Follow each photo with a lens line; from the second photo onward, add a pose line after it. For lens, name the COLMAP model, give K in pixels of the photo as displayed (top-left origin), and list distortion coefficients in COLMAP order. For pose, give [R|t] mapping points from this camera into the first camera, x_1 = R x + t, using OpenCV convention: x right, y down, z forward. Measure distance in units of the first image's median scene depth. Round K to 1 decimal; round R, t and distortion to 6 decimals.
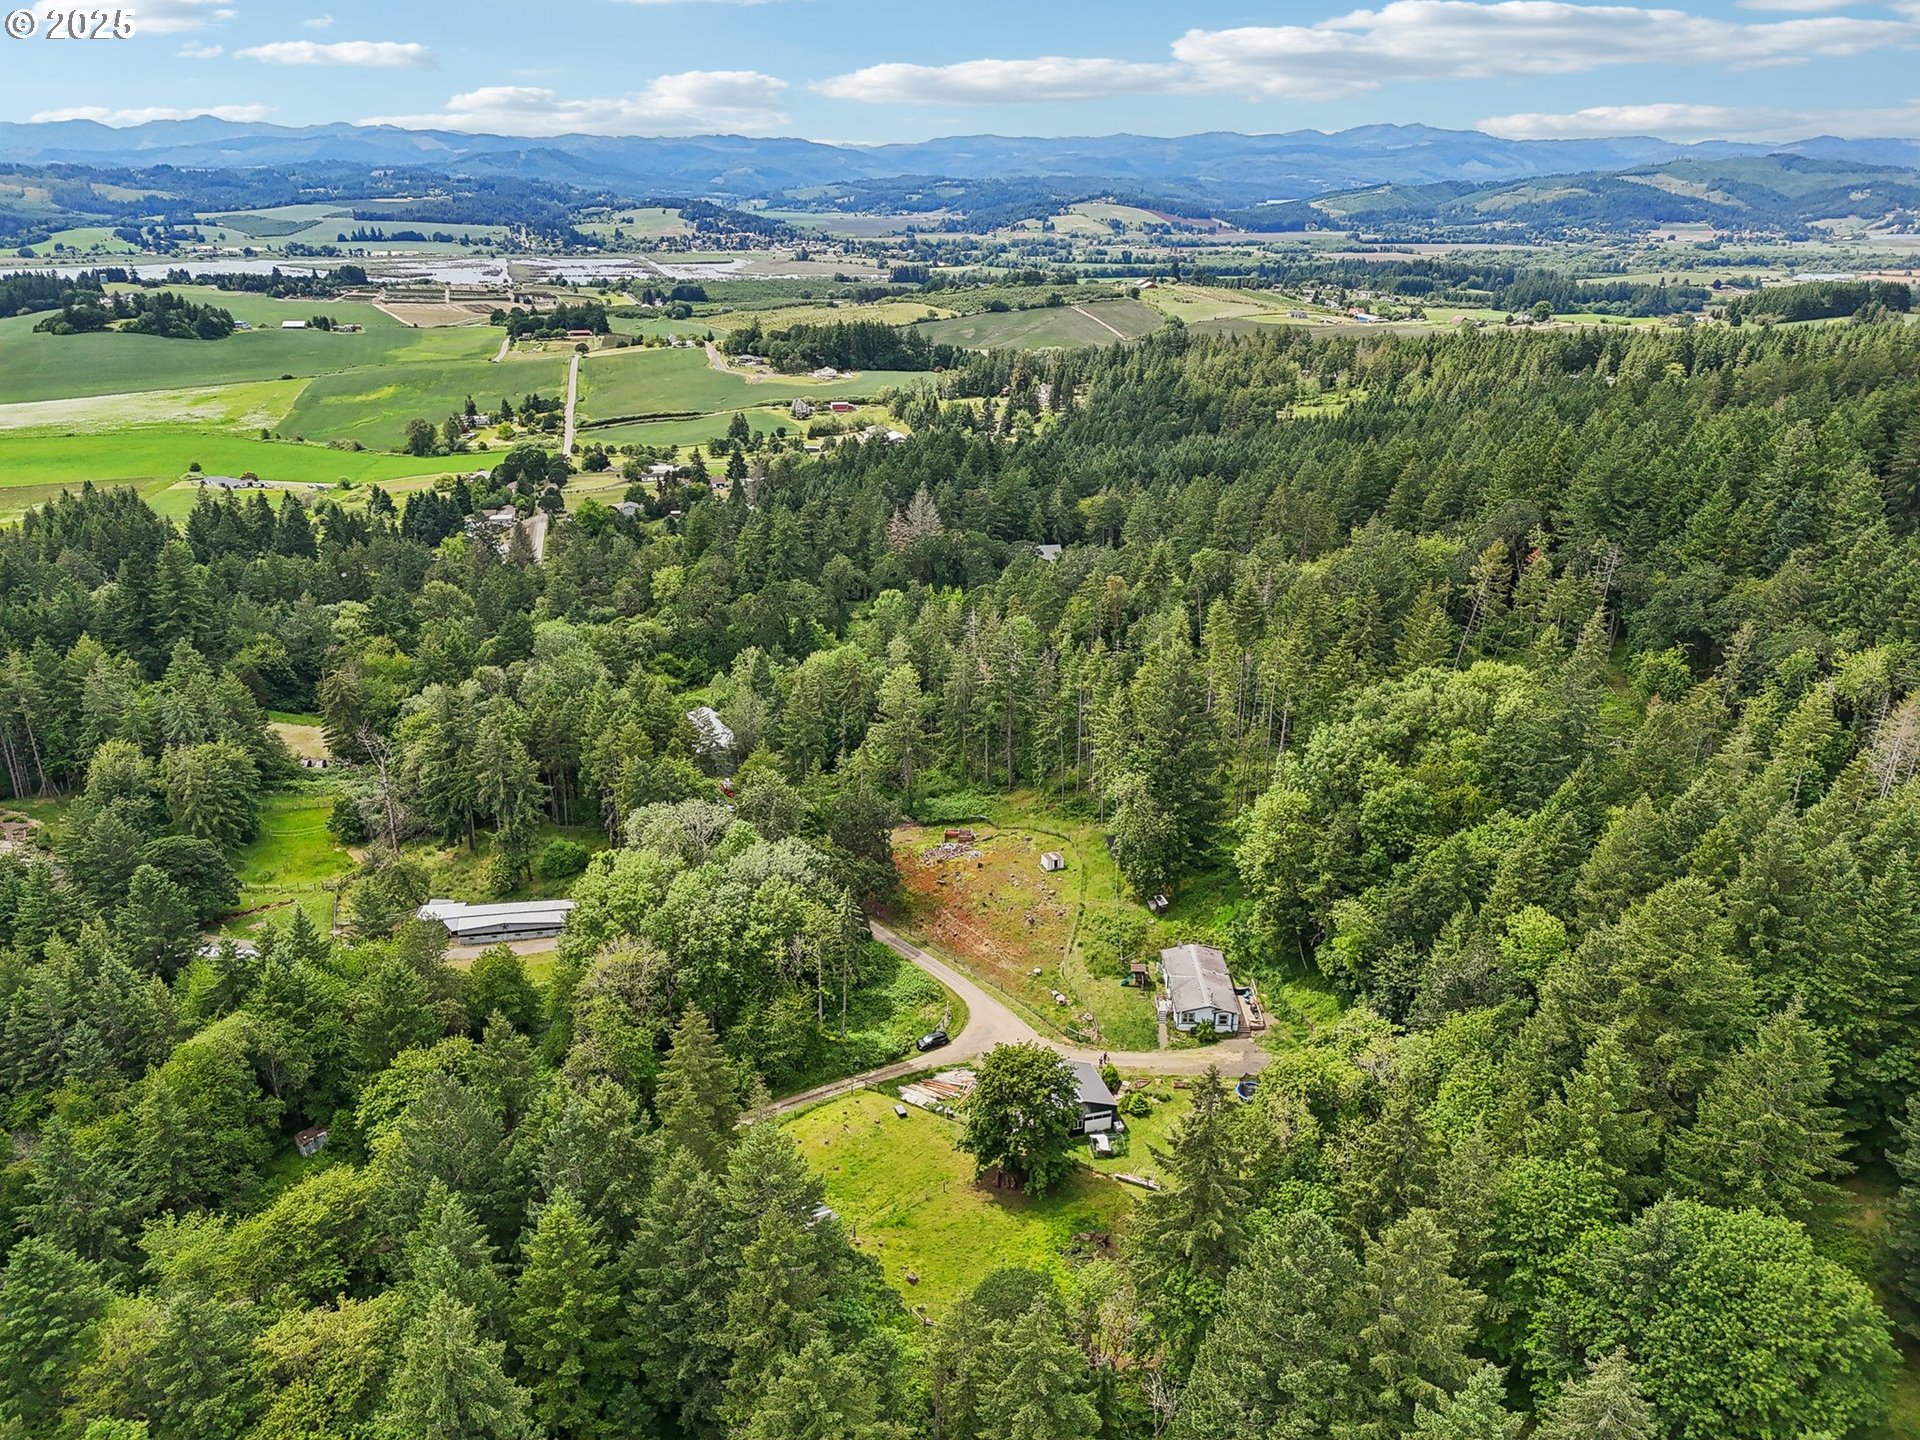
lens RADIAL K [[1391.5, 0, 962.9], [0, 1391.5, 731.3], [0, 0, 1]] dist [0.099829, -0.142790]
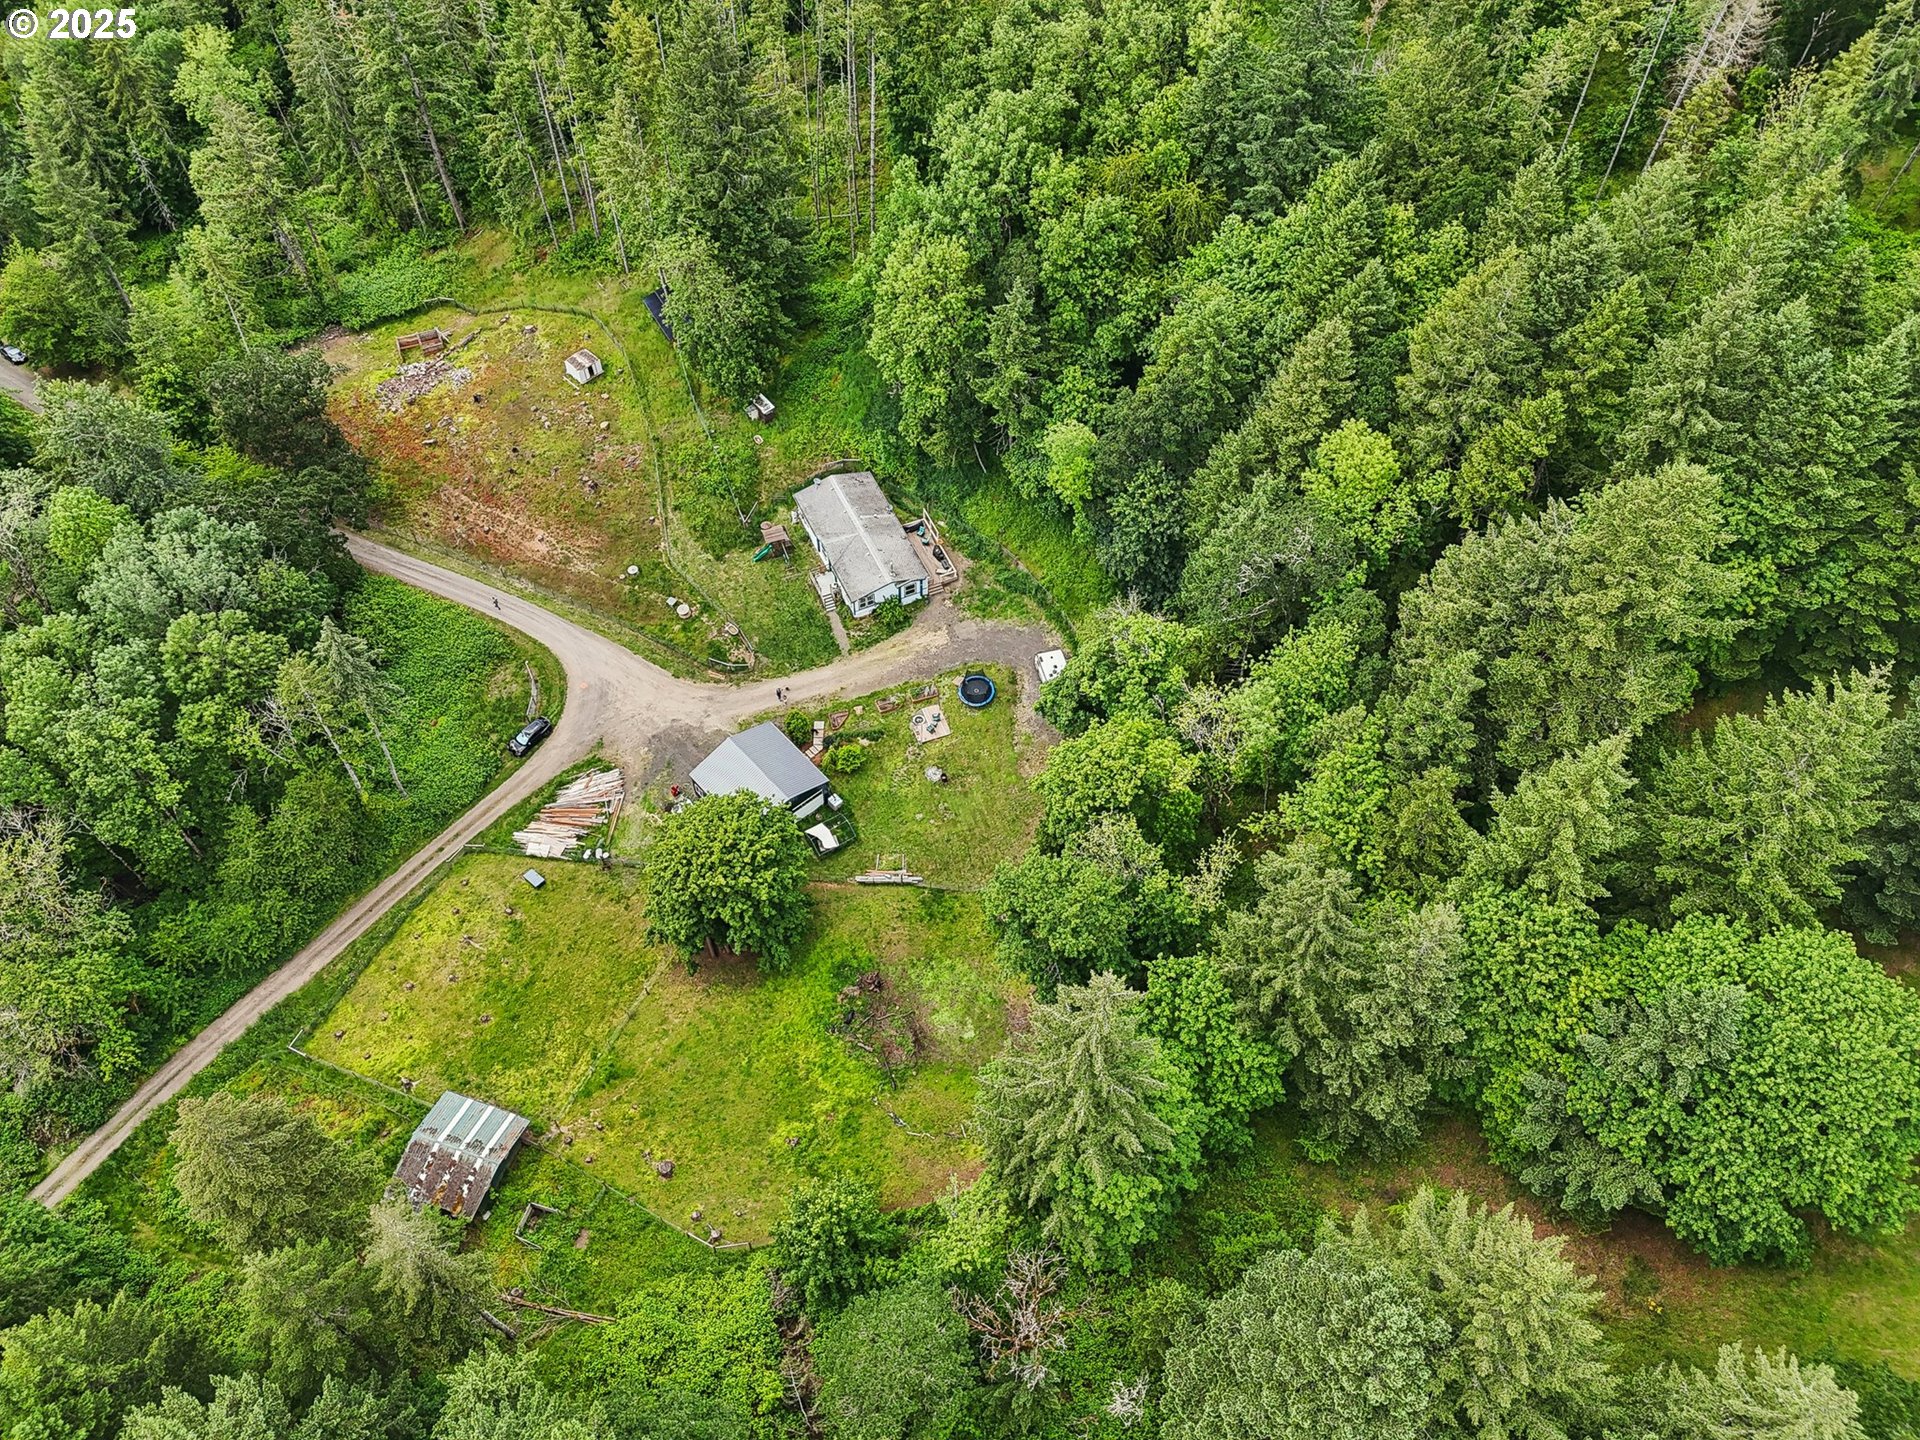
lens RADIAL K [[1391.5, 0, 962.9], [0, 1391.5, 731.3], [0, 0, 1]] dist [0.099829, -0.142790]
pose [[0.905569, -0.336970, 0.257674, -0.005844], [0.144204, 0.815801, 0.560066, -0.144046], [-0.398936, -0.470020, 0.787357, 0.366971]]
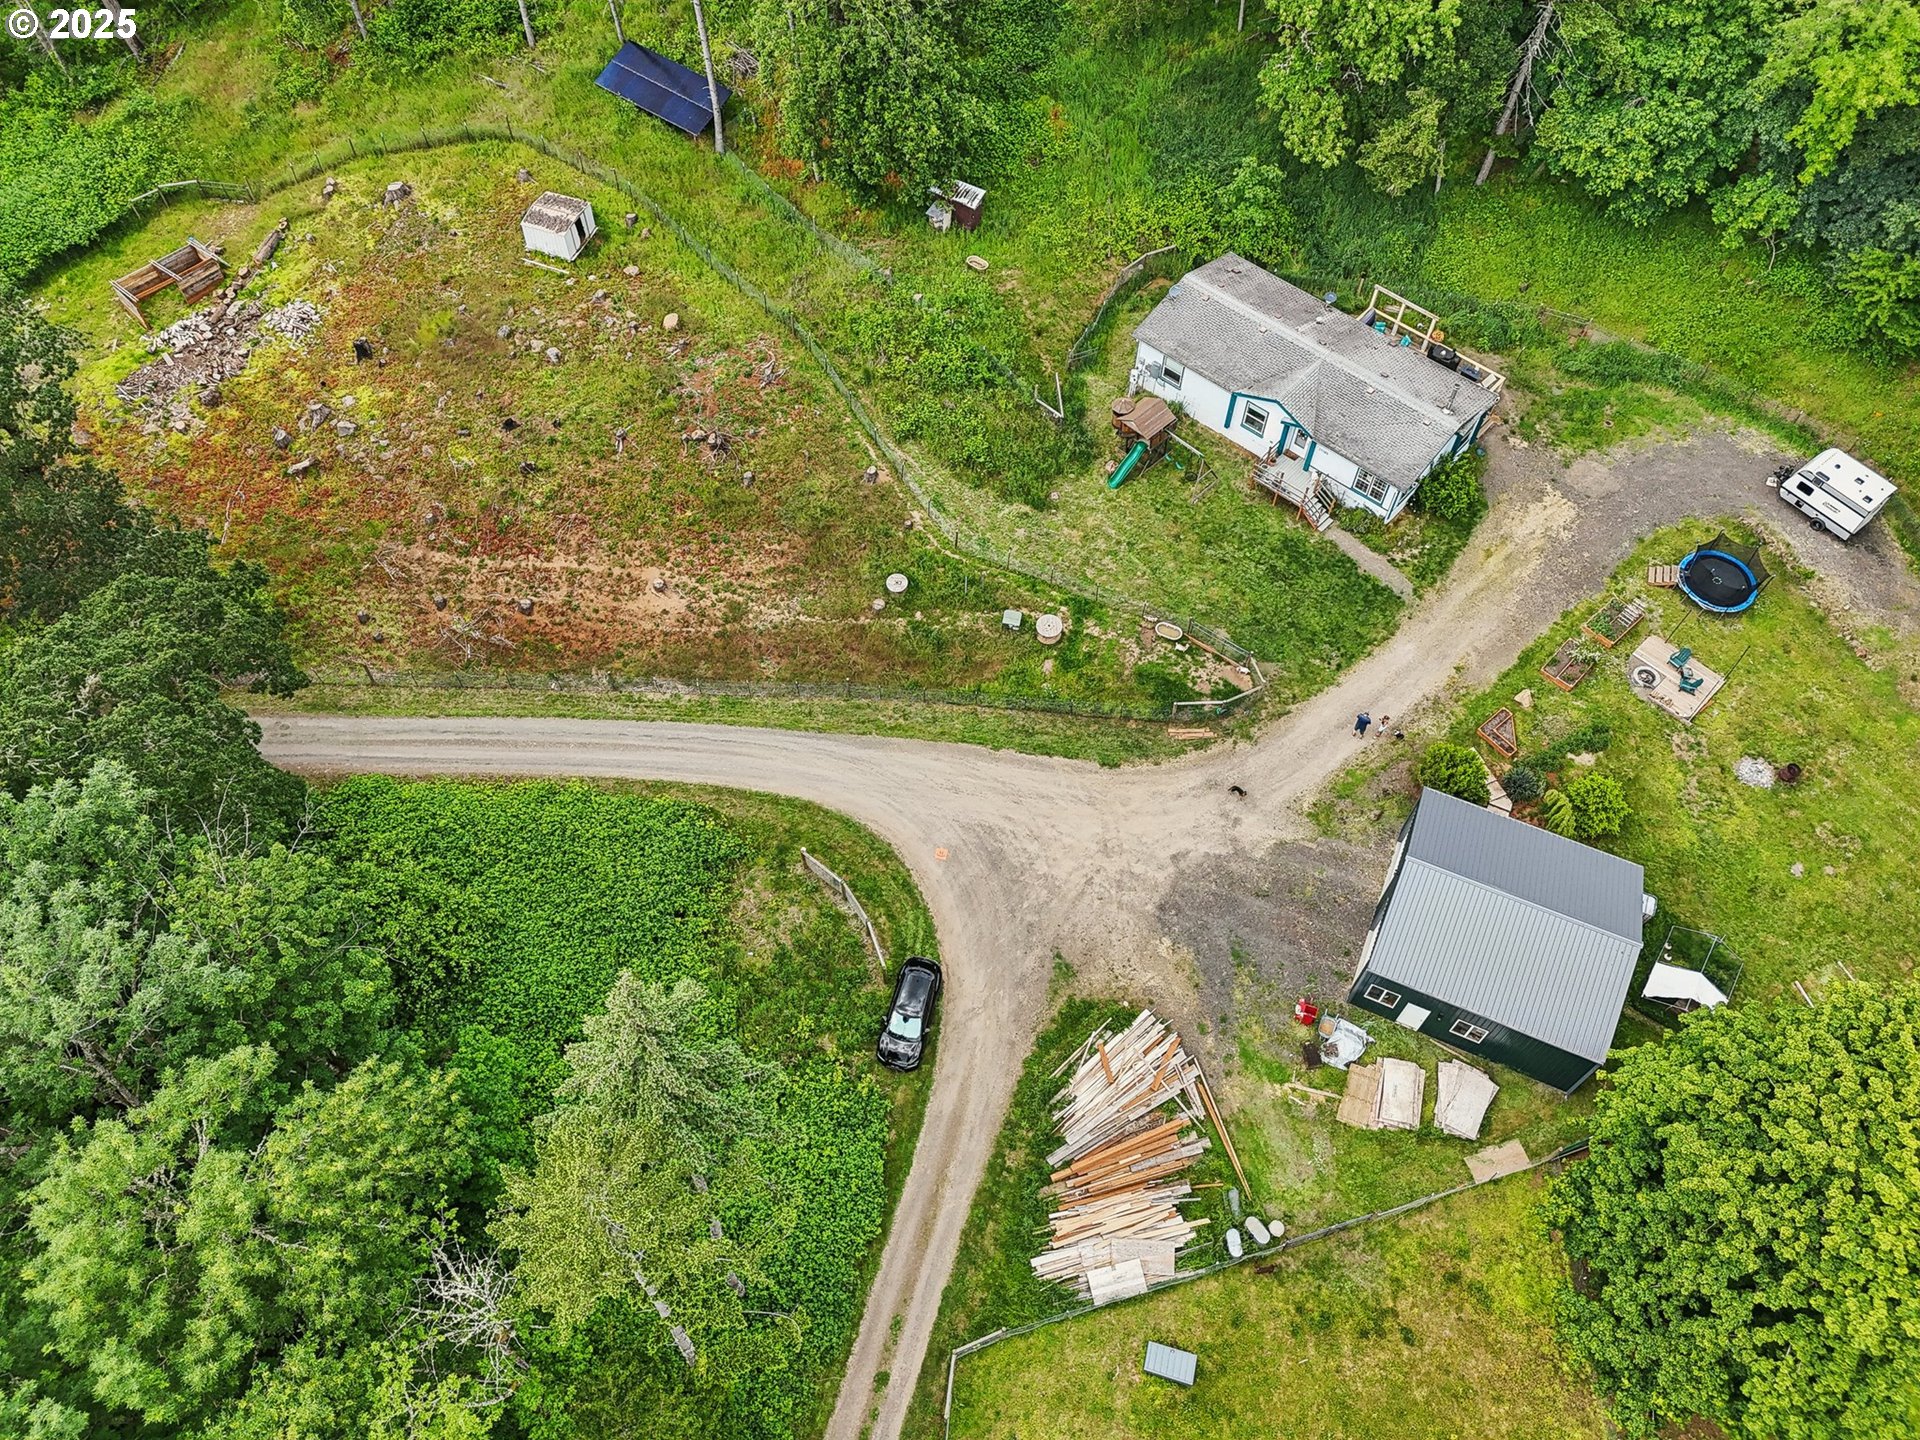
lens RADIAL K [[1391.5, 0, 962.9], [0, 1391.5, 731.3], [0, 0, 1]] dist [0.099829, -0.142790]
pose [[0.658396, -0.623337, 0.421860, -0.104261], [0.267319, 0.717598, 0.643113, -0.011009], [-0.703602, -0.310651, 0.639093, 0.829799]]
